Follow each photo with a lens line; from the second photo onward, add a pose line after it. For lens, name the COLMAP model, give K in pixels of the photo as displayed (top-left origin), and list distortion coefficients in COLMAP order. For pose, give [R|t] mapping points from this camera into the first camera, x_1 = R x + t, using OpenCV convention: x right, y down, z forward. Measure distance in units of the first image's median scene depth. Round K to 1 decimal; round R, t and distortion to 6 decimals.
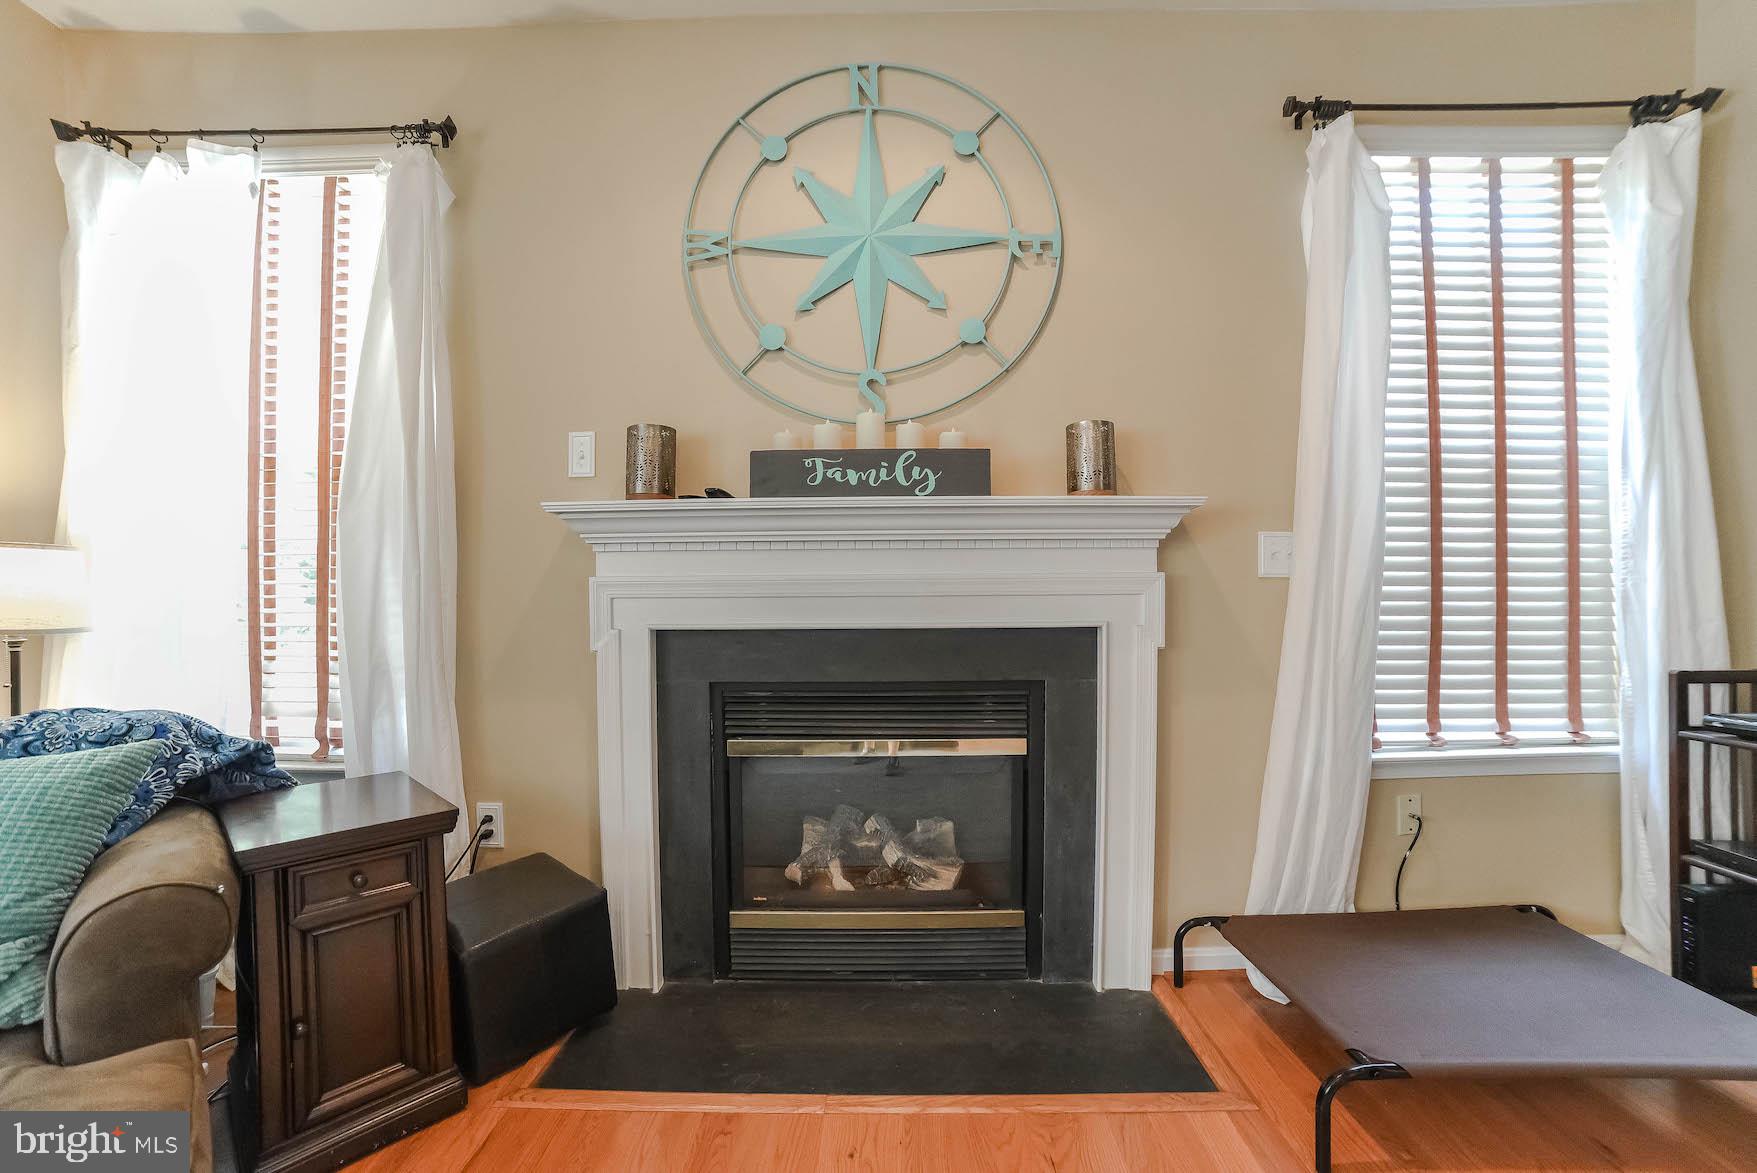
lens RADIAL K [[713.3, 0, 879.7], [0, 713.3, 600.1], [0, 0, 1]] dist [-0.088018, 0.031431]
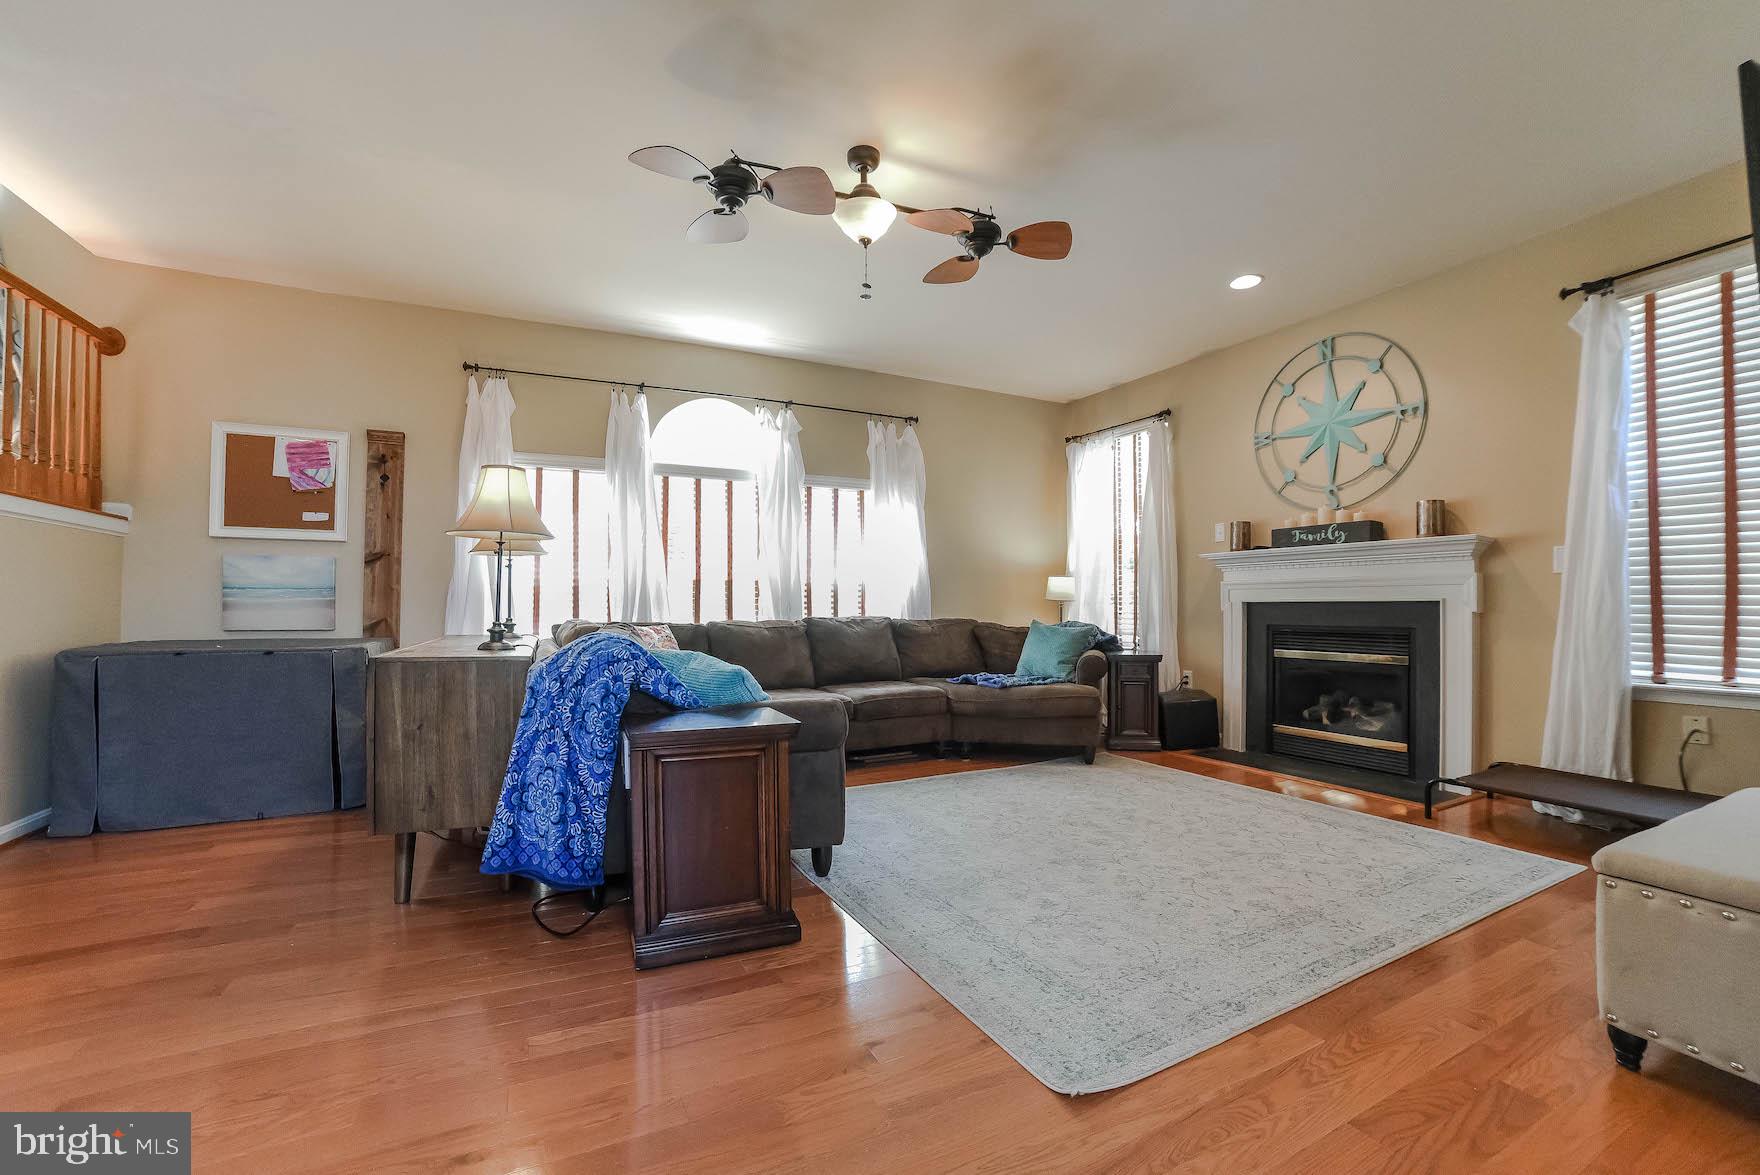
lens RADIAL K [[714.5, 0, 881.2], [0, 714.5, 601.1], [0, 0, 1]] dist [-0.088018, 0.031431]
pose [[0.464796, -0.002182, -0.885415, 1.241924], [0.002176, 0.999997, -0.001322, 0.036408], [0.885415, -0.001312, 0.464799, -1.243404]]
